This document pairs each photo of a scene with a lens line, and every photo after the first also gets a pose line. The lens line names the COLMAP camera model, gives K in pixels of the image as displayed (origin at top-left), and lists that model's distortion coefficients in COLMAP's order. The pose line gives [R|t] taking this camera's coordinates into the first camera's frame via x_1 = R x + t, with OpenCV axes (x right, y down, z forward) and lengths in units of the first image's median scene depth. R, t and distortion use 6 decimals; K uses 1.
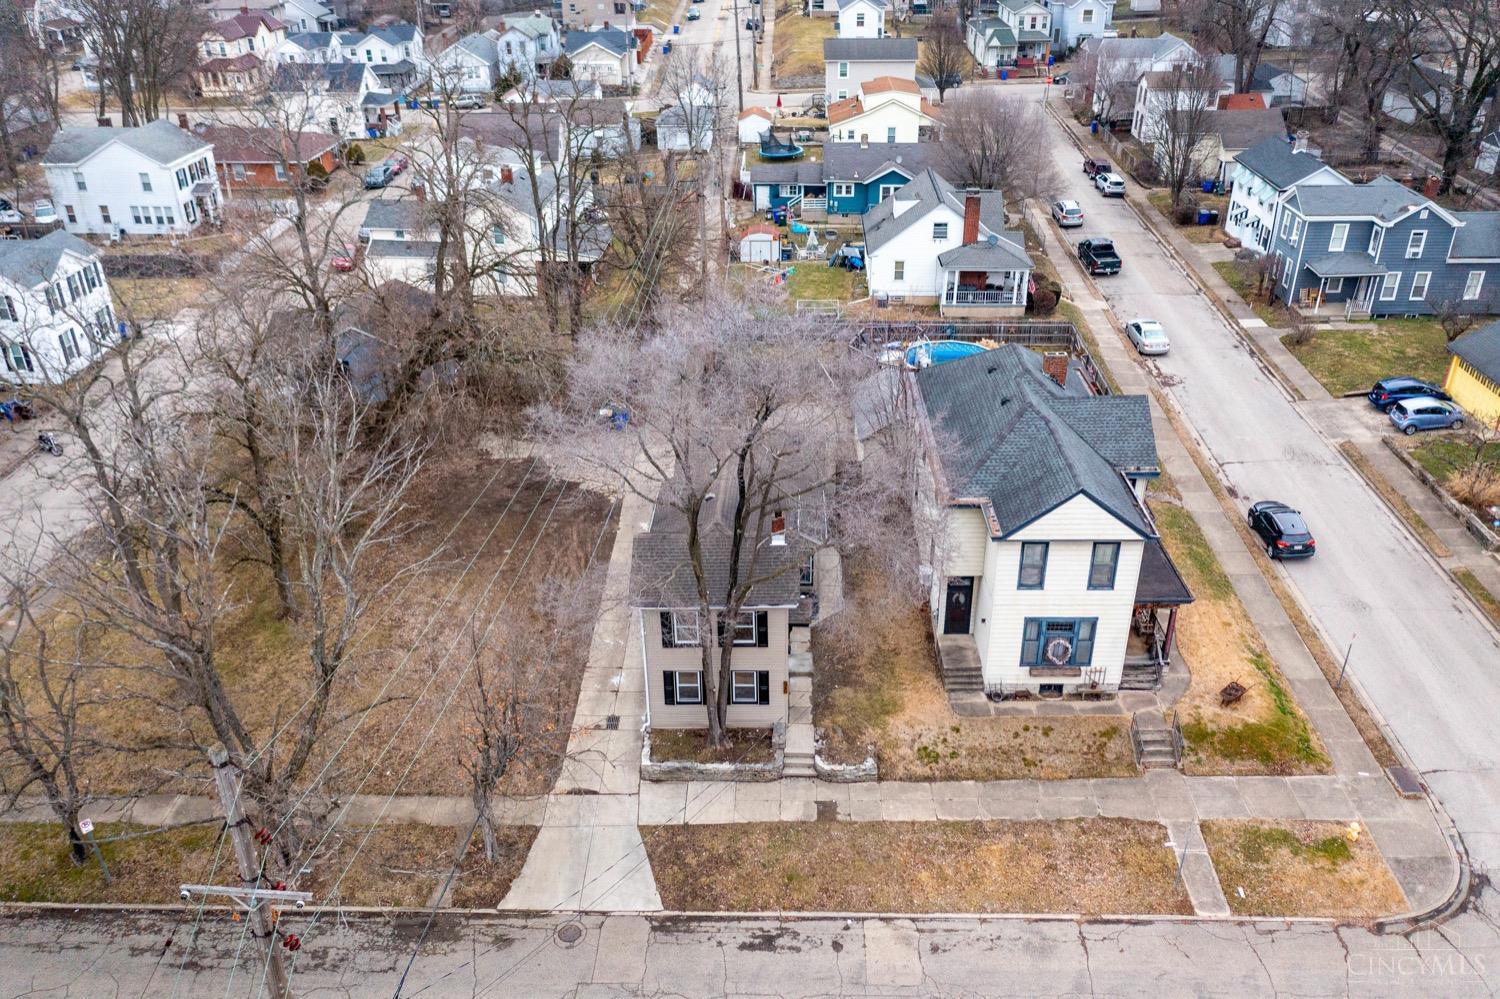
lens RADIAL K [[1181.5, 0, 750.0], [0, 1181.5, 499.5], [0, 0, 1]] dist [-0.021326, 0.066907]
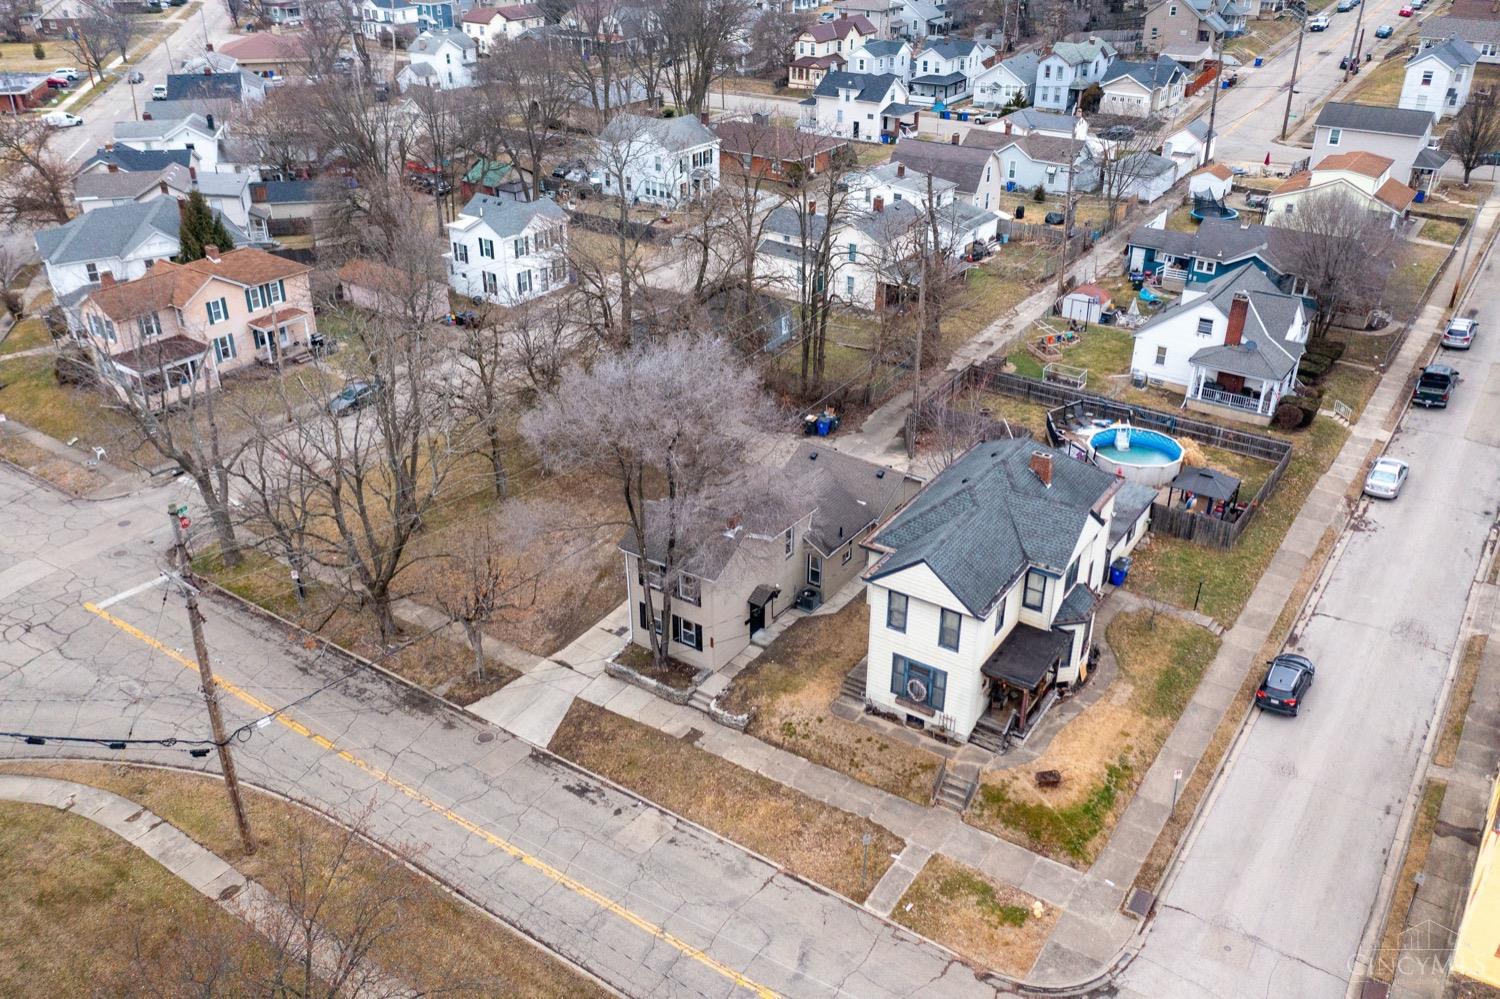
lens RADIAL K [[1215.7, 0, 750.0], [0, 1215.7, 499.5], [0, 0, 1]] dist [-0.007088, 0.058499]
pose [[0.839036, 0.266840, -0.474147, 0.628296], [-0.262388, 0.961884, 0.077014, -0.104235], [0.476625, 0.059793, 0.877071, -0.170524]]
